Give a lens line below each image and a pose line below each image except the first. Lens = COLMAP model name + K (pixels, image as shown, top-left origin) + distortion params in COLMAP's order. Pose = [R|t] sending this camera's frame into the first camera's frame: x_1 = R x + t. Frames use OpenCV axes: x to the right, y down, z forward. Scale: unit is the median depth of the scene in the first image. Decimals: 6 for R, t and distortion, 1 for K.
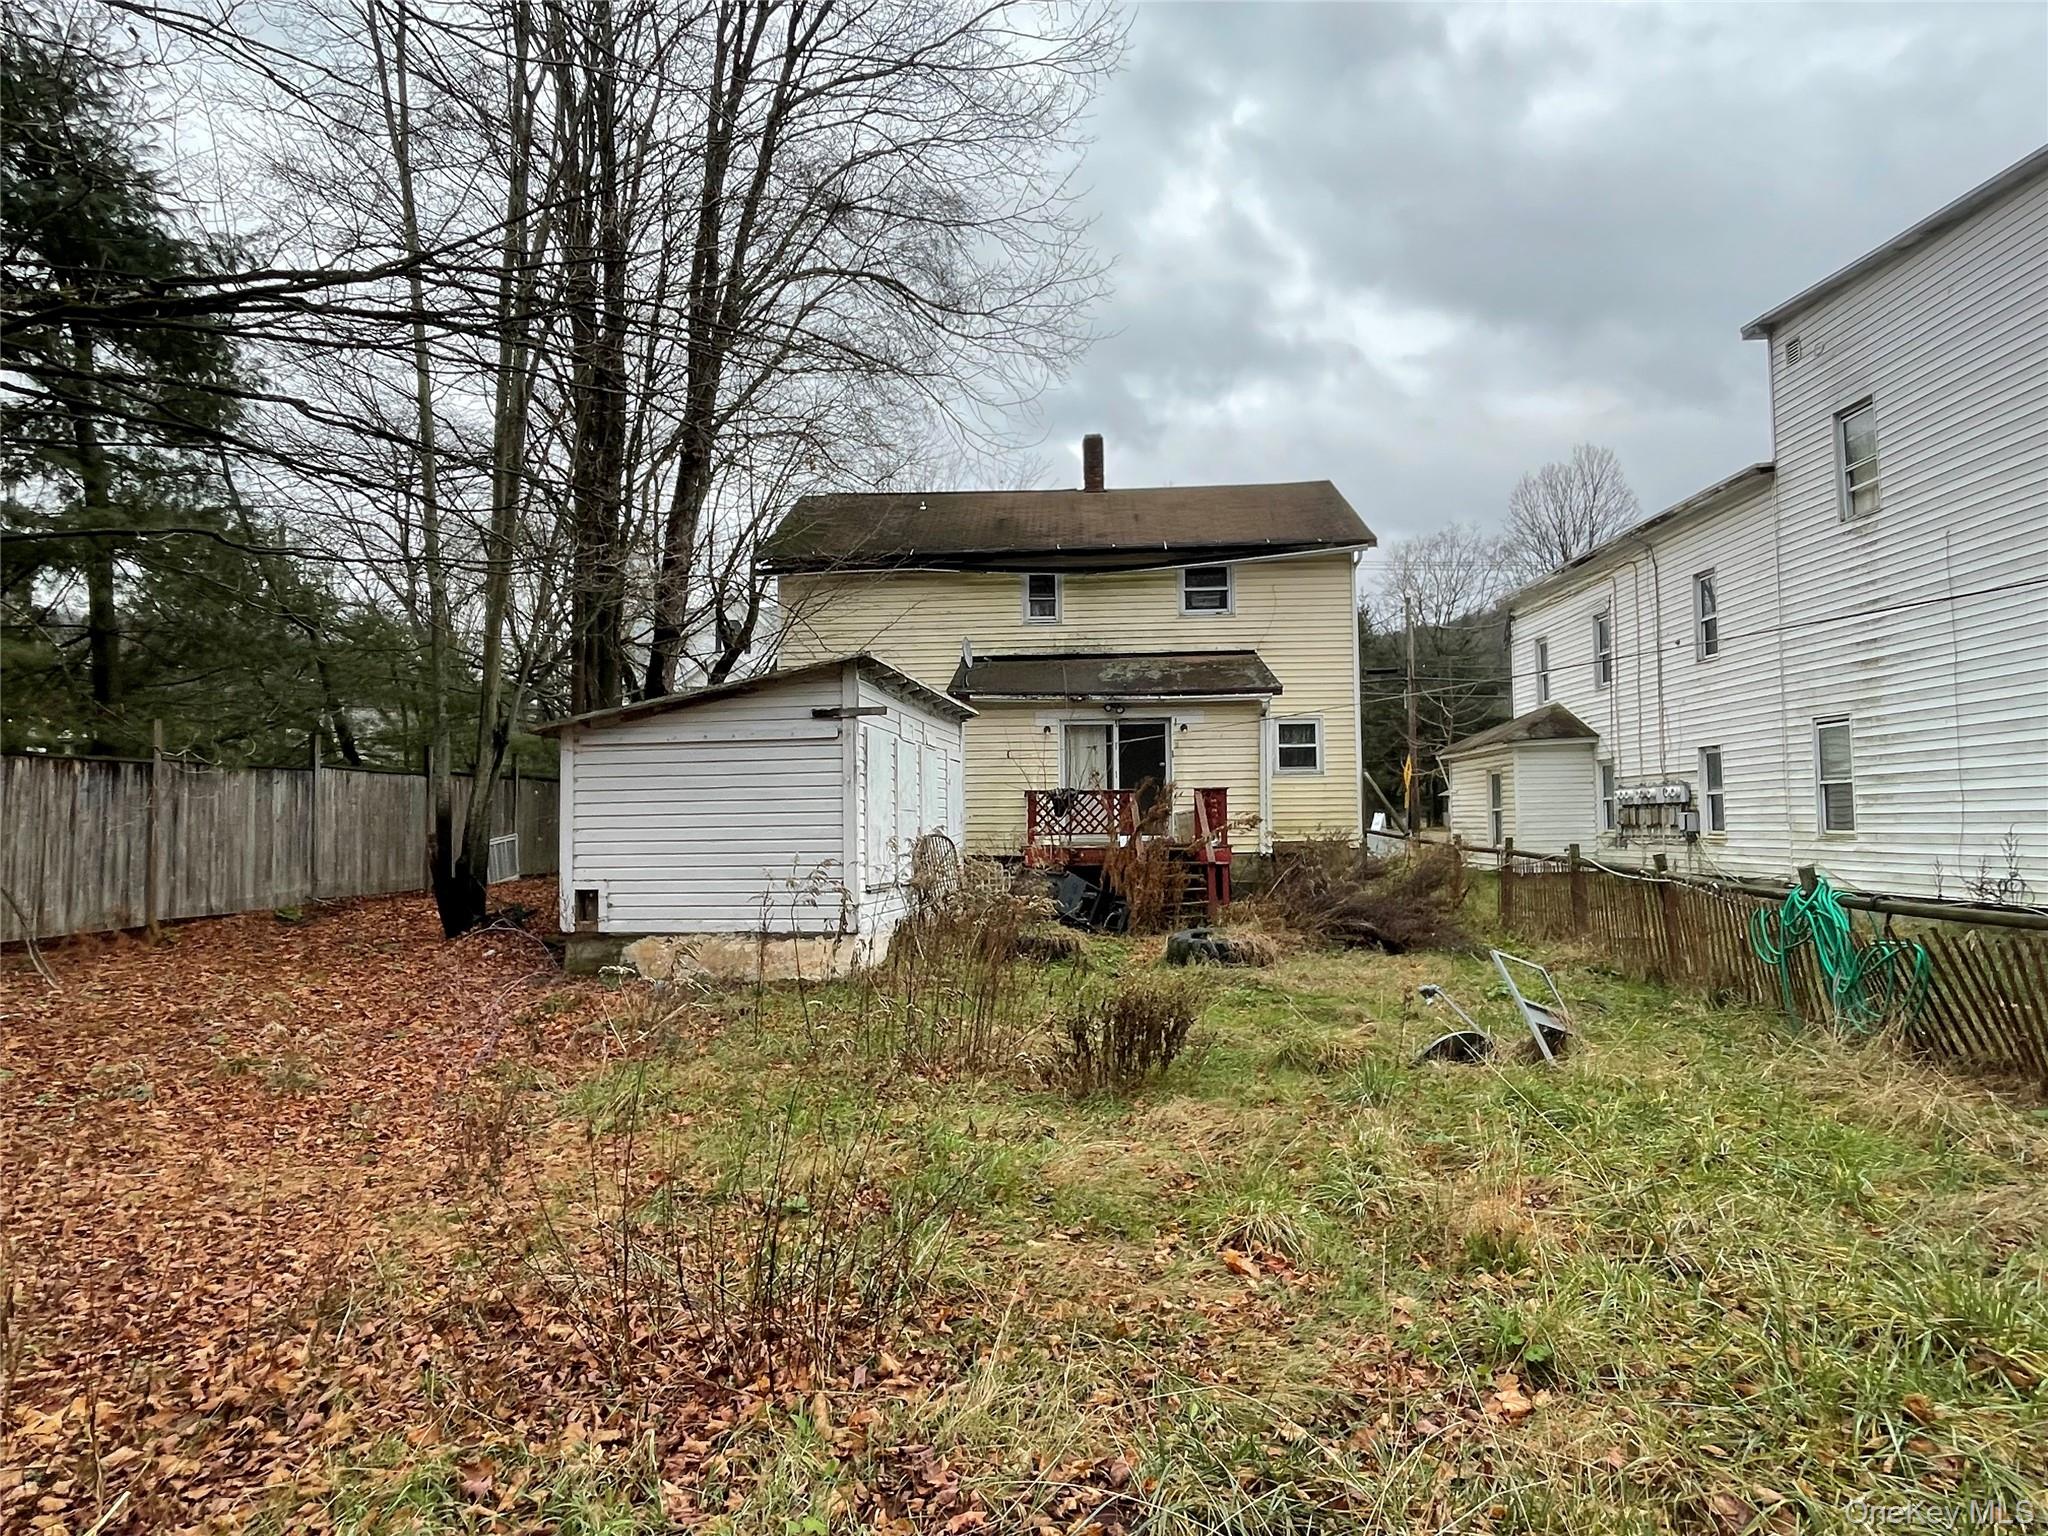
lens RADIAL K [[1120.7, 0, 1021.4], [0, 1120.7, 769.9], [0, 0, 1]] dist [-0.001190, -0.000032]
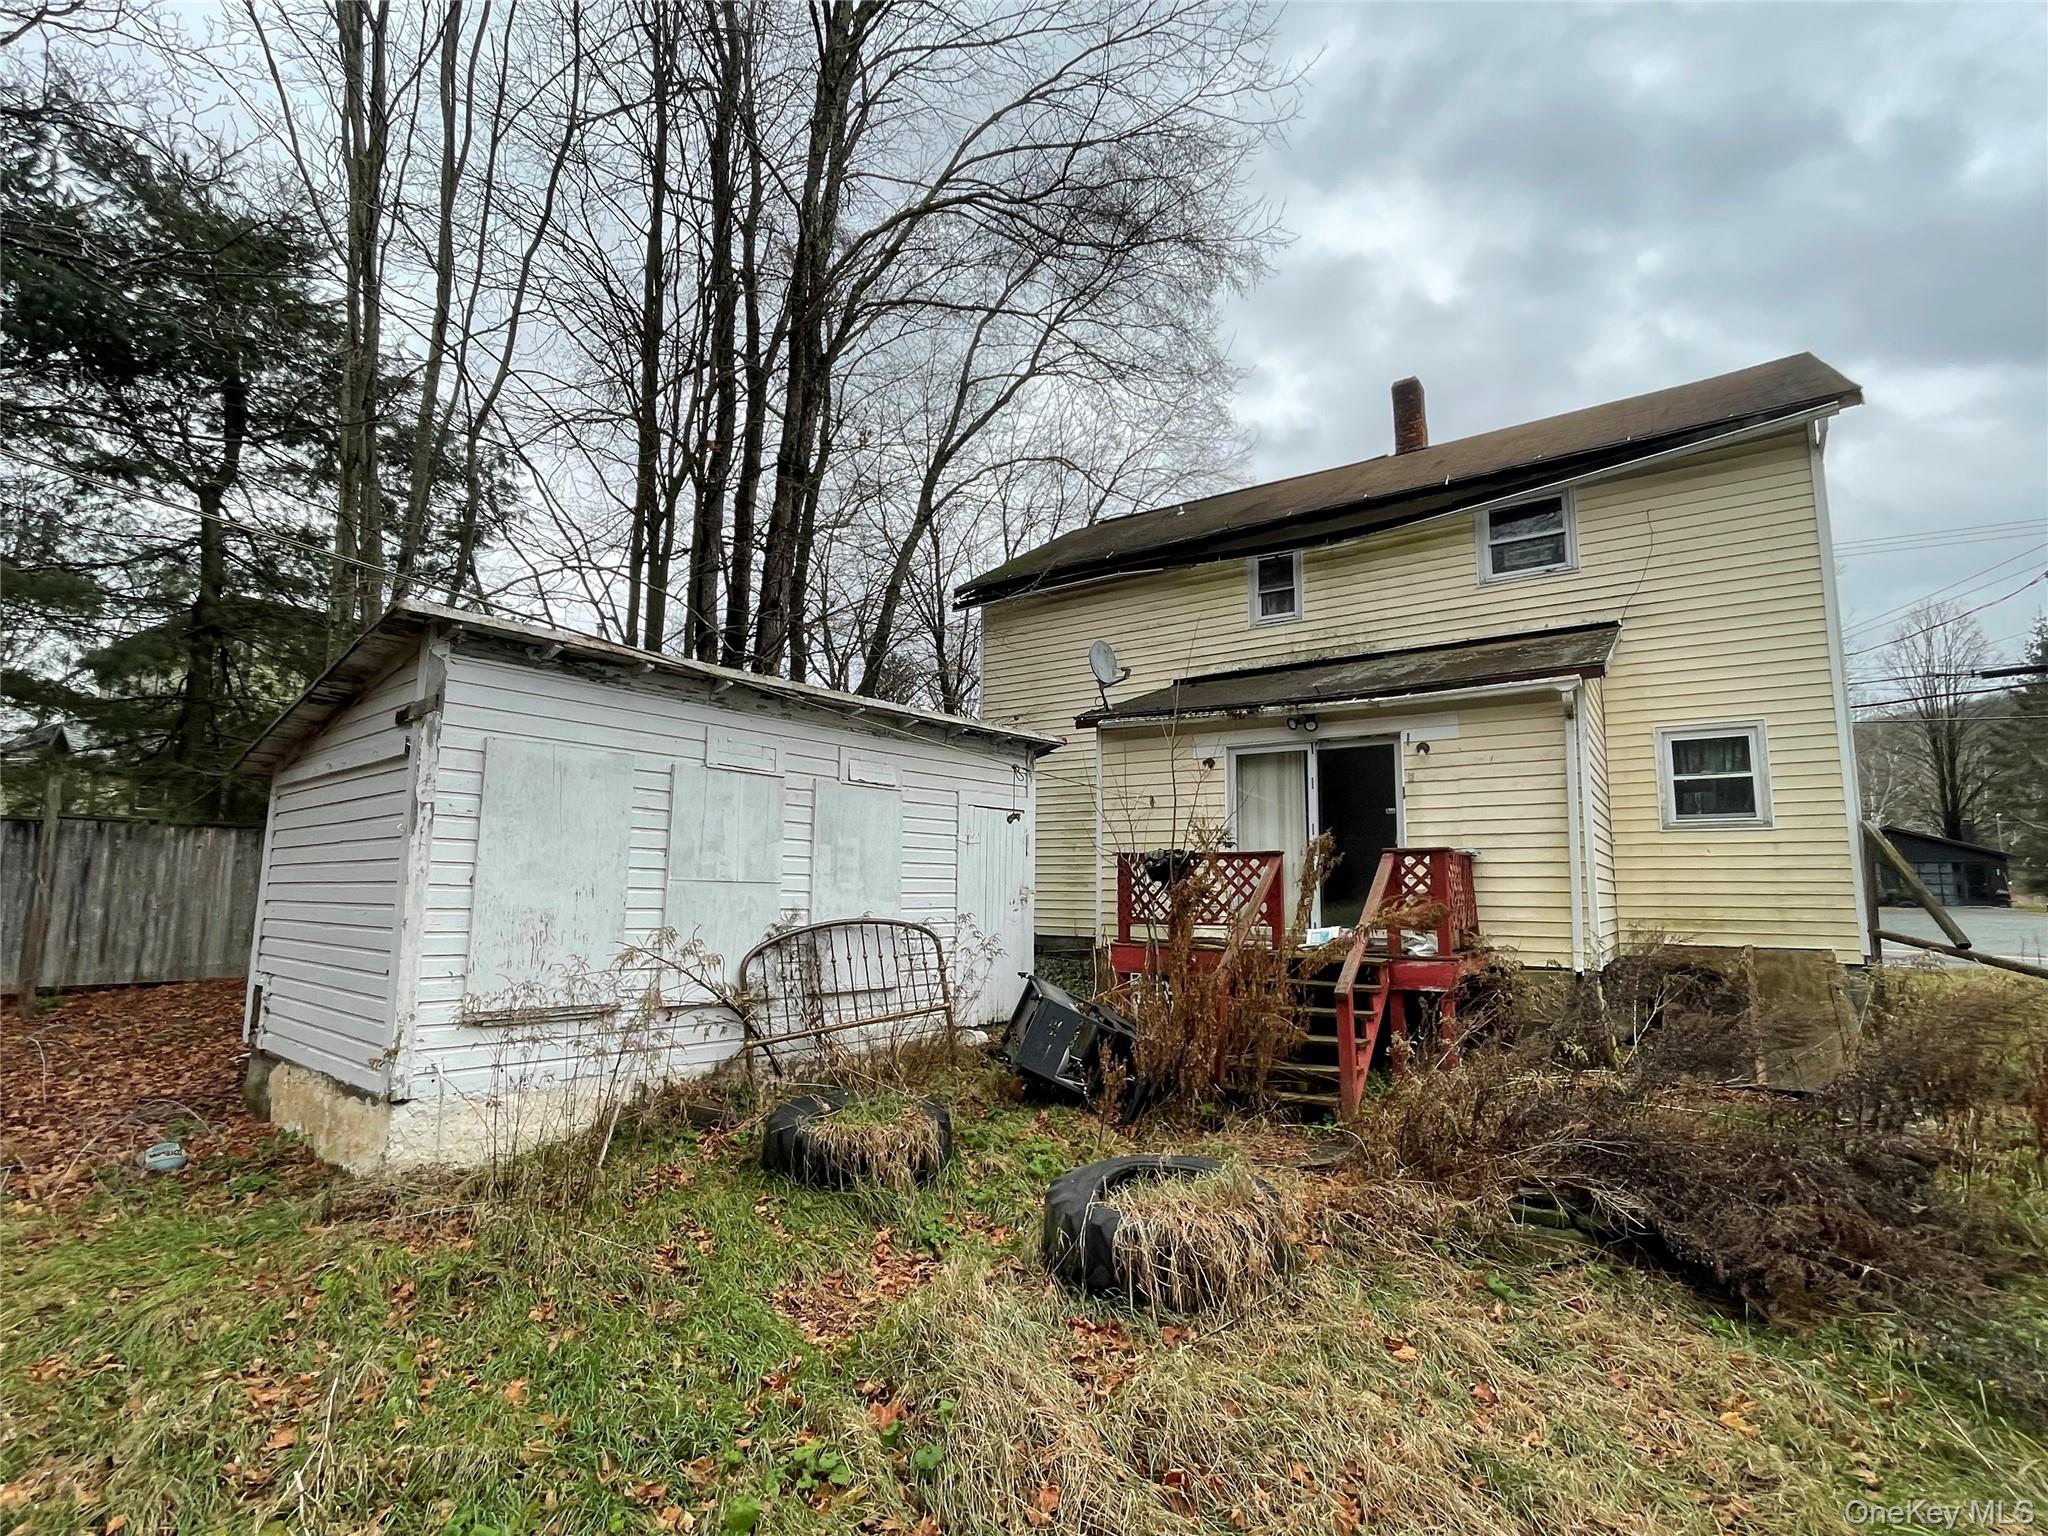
lens RADIAL K [[971.1, 0, 1025.4], [0, 971.1, 757.5], [0, 0, 1]] dist [0.000947, -0.000274]
pose [[0.853202, -0.051596, -0.519023, 0.207285], [0.005652, 0.995951, -0.089716, 0.010951], [0.521550, 0.073612, 0.850039, 0.404057]]
